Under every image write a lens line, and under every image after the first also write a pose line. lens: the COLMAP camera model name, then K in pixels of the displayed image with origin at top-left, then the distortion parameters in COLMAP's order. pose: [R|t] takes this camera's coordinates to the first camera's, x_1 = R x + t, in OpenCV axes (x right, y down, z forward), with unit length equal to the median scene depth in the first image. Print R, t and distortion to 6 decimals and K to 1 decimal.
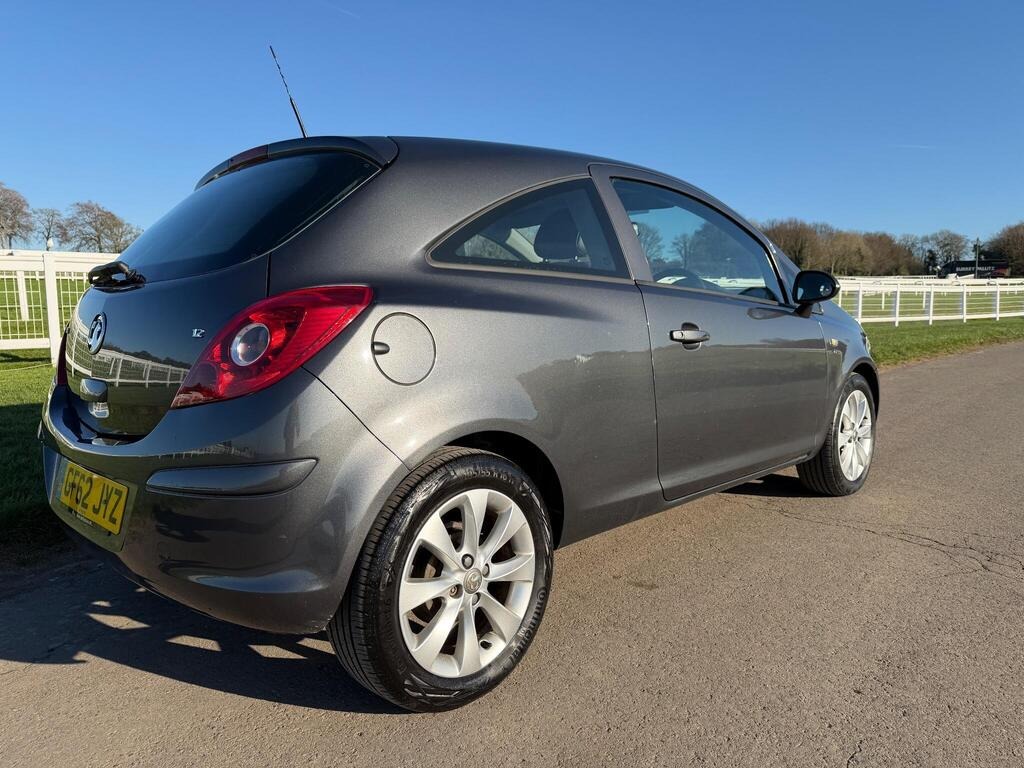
lens RADIAL K [[717.7, 0, 515.3], [0, 717.7, 383.2], [0, 0, 1]] dist [0.078669, -0.075462]
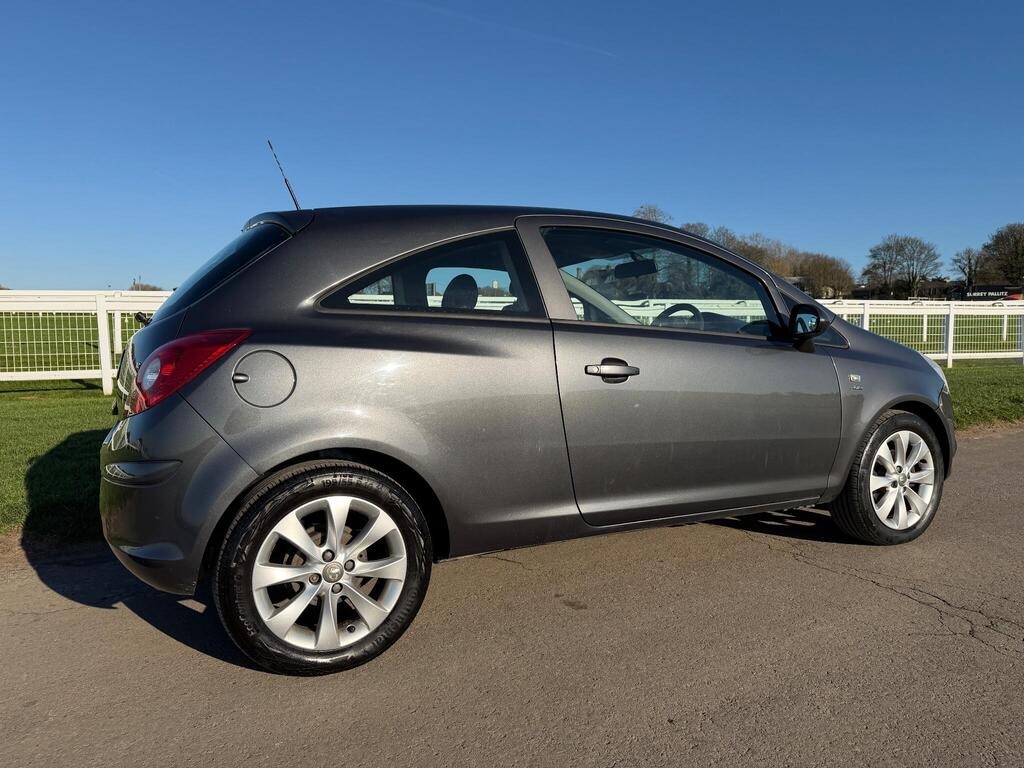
lens RADIAL K [[717.7, 0, 515.8], [0, 717.7, 378.8], [0, 0, 1]] dist [0.078669, -0.075462]
pose [[0.945758, 0.014465, -0.324551, 0.563397], [-0.028944, 0.998787, -0.039830, -0.008323], [0.323581, 0.047063, 0.945029, -0.052784]]
